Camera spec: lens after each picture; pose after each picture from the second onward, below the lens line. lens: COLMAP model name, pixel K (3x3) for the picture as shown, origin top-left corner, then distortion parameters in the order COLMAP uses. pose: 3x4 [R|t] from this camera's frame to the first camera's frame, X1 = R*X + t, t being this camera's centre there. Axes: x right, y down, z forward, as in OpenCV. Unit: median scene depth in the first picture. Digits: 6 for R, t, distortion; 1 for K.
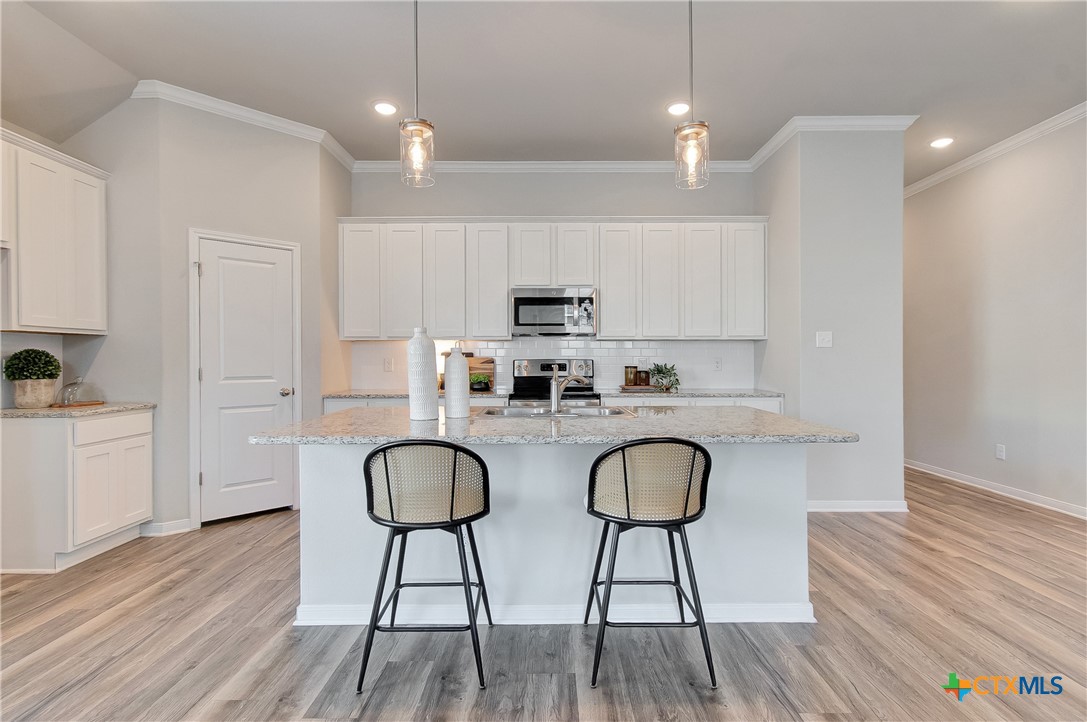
lens RADIAL K [[507.8, 0, 548.5], [0, 507.8, 361.8], [0, 0, 1]] dist [-0.001136, -0.000042]
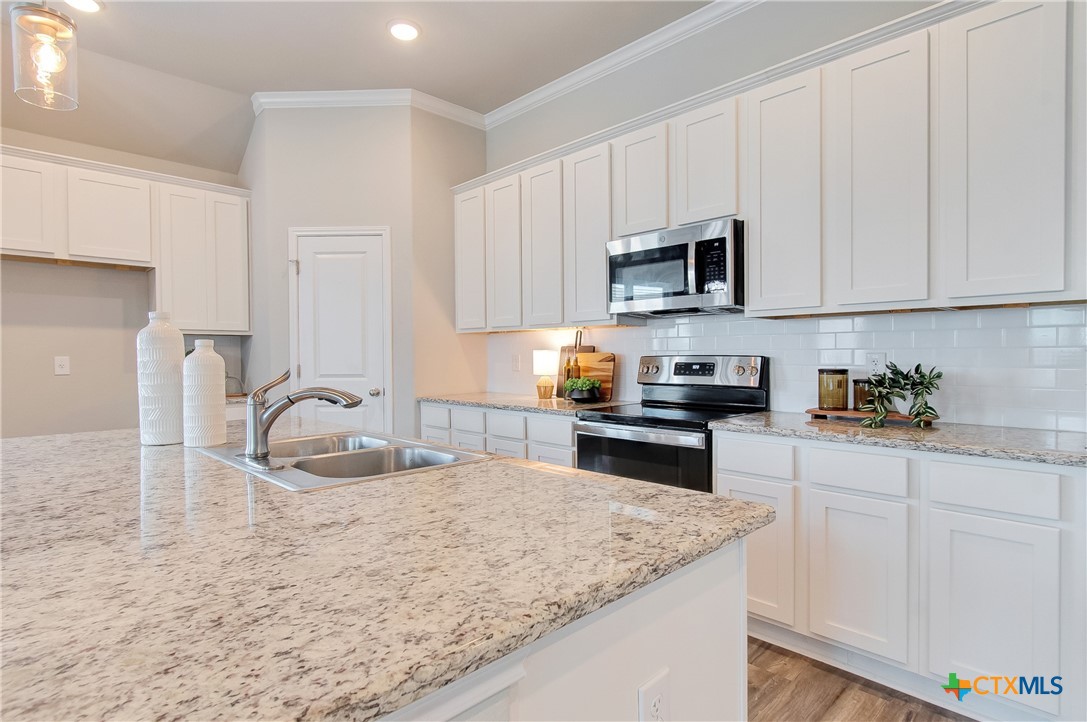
lens RADIAL K [[566.0, 0, 543.5], [0, 566.0, 361.0], [0, 0, 1]] dist [0.001605, -0.000428]
pose [[0.700069, 0.005366, -0.714055, 0.484278], [0.000458, 0.999968, 0.007964, -0.004761], [0.714075, -0.005902, 0.700045, 0.587516]]
